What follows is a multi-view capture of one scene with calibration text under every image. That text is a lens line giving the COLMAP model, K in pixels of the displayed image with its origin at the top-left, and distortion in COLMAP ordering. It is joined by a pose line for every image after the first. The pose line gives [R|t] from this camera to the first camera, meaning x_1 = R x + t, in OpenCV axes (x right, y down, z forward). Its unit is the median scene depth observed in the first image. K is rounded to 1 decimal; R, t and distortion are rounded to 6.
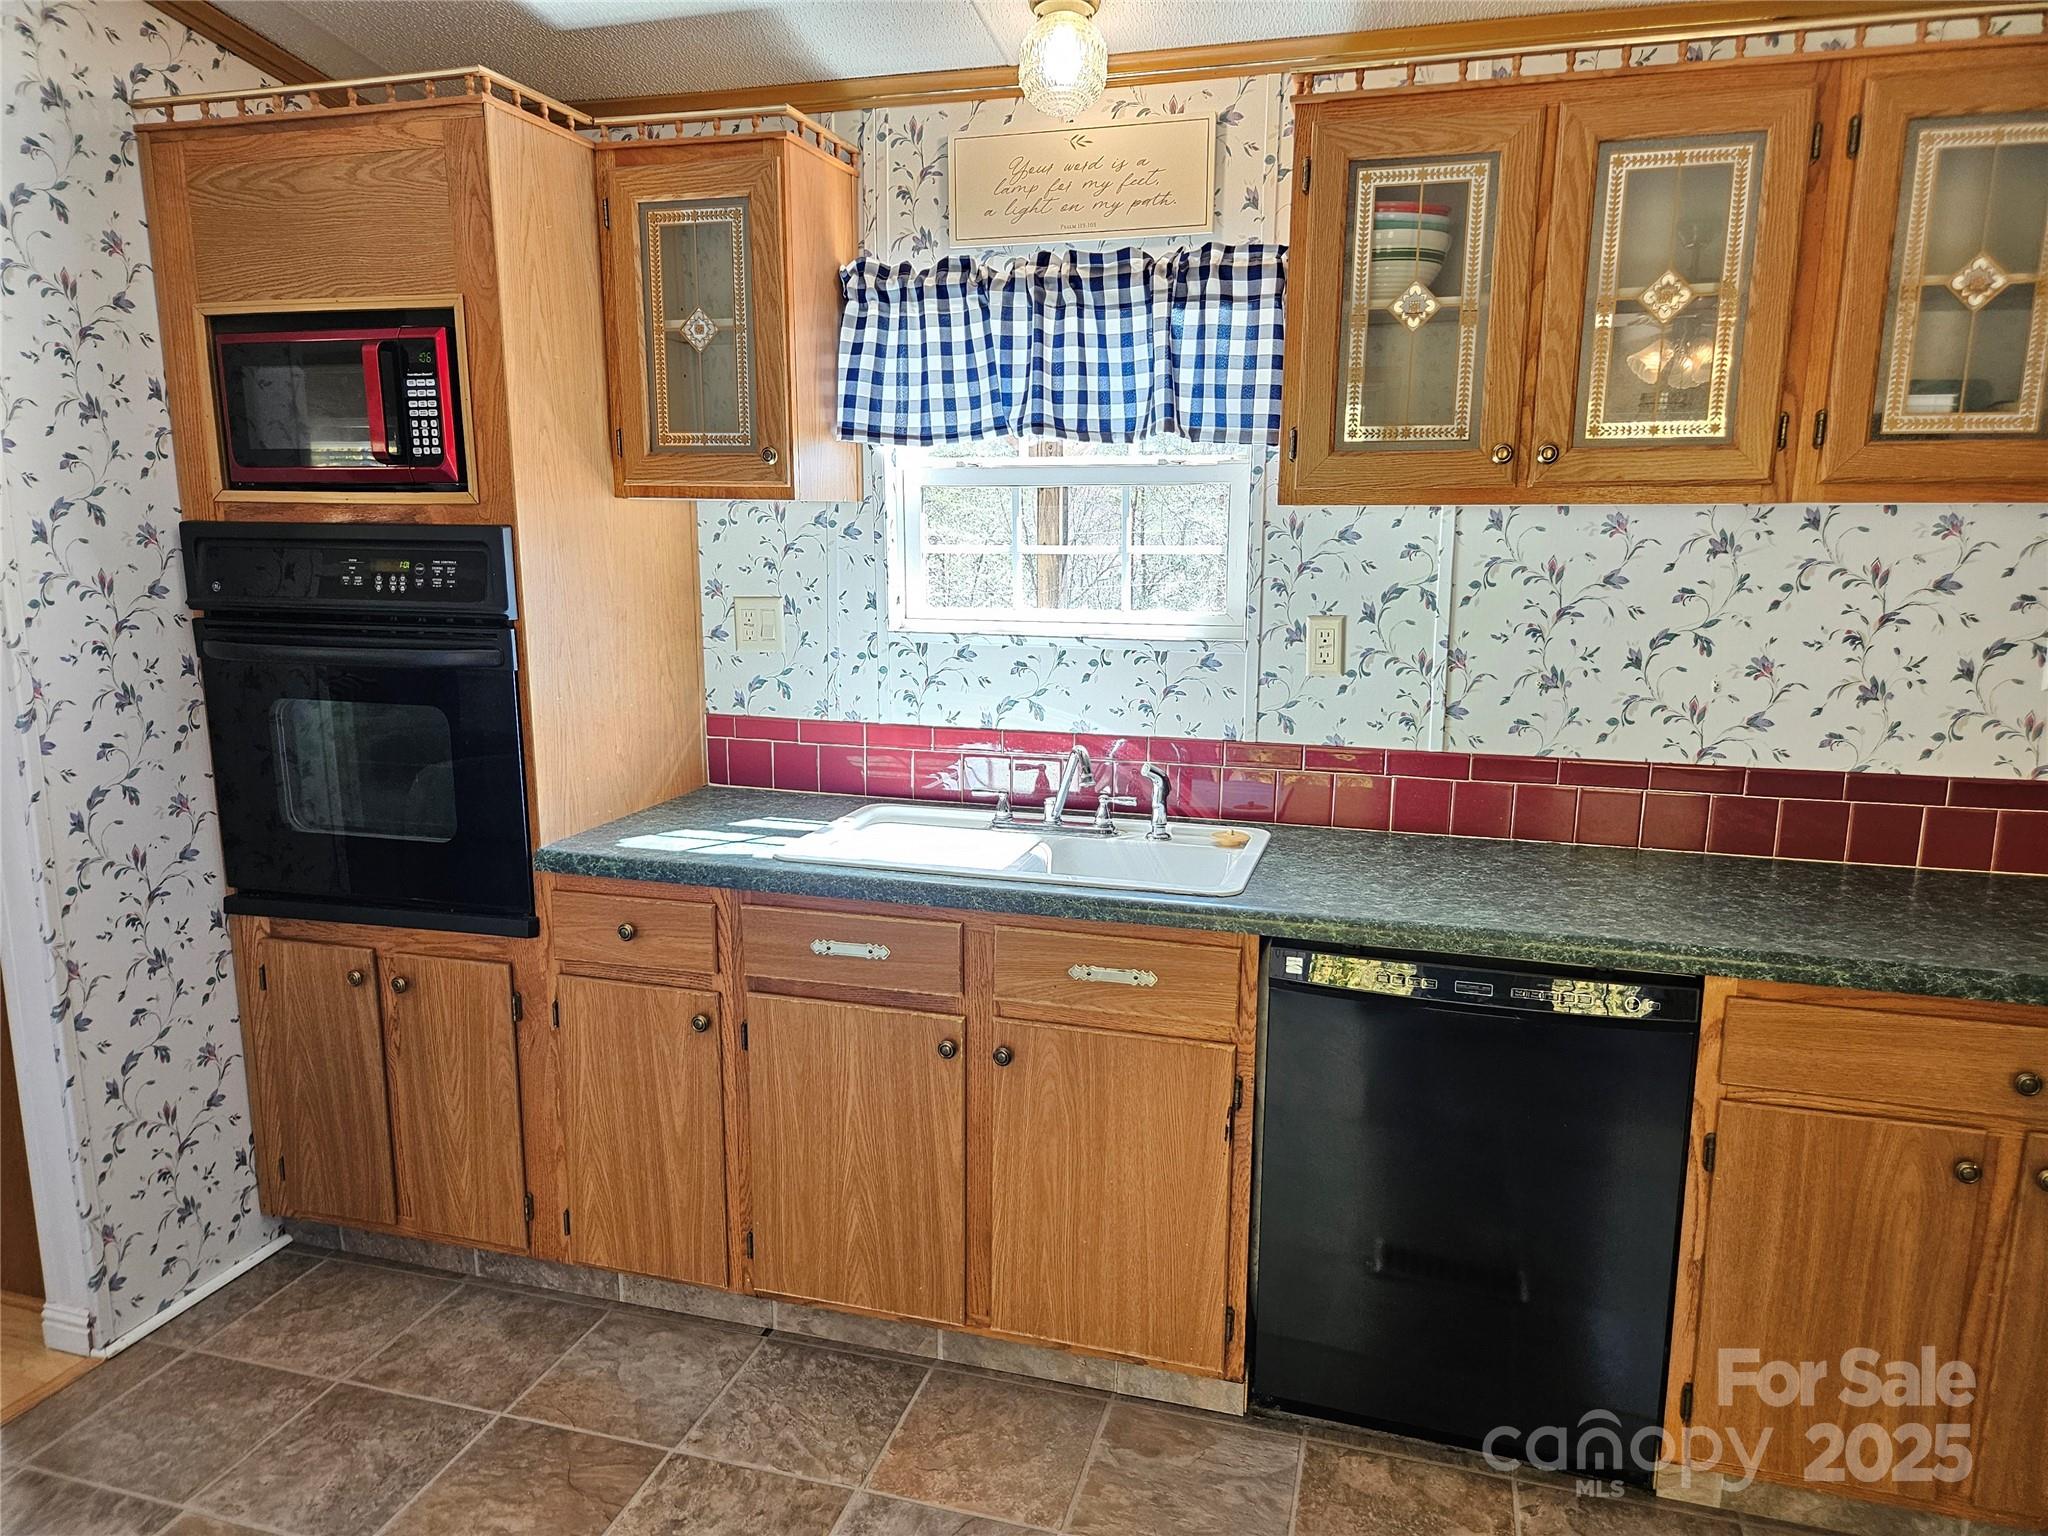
lens RADIAL K [[1372.2, 0, 1017.2], [0, 1372.2, 786.3], [0, 0, 1]] dist [0.068419, -0.059188]
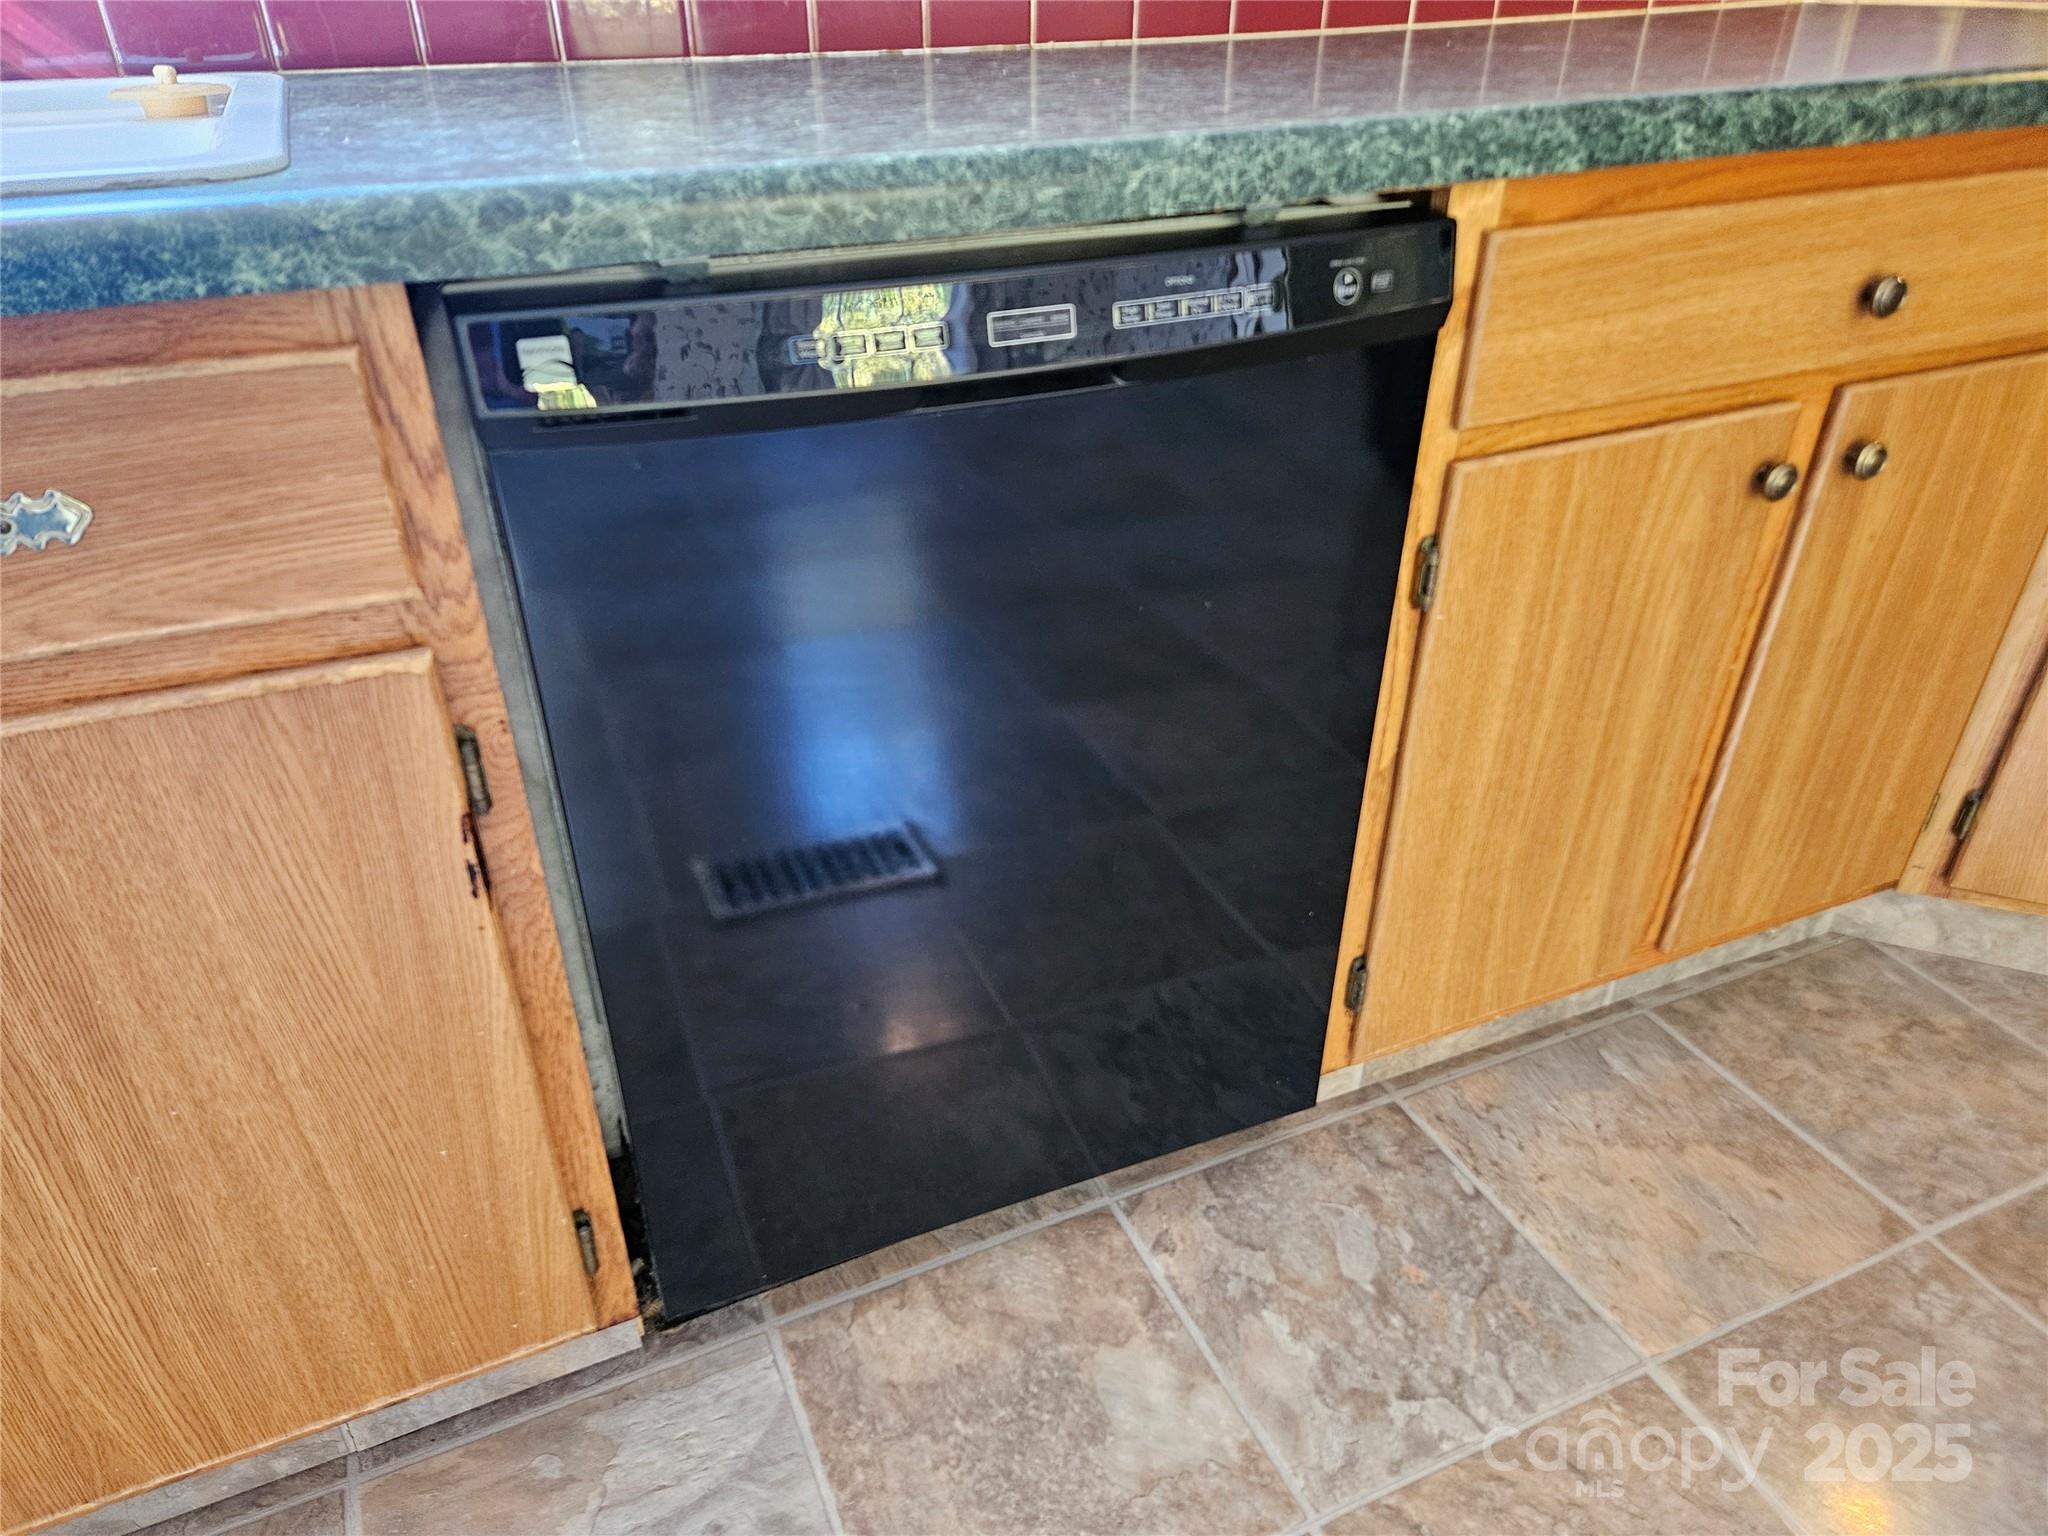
lens RADIAL K [[1366.0, 0, 1000.5], [0, 1366.0, 790.1], [0, 0, 1]] dist [0.073080, -0.051591]
pose [[0.762091, -0.353784, 0.542267, 0.059809], [0.133998, 0.905565, 0.402488, 0.088829], [-0.633452, -0.234070, 0.737529, 0.569995]]
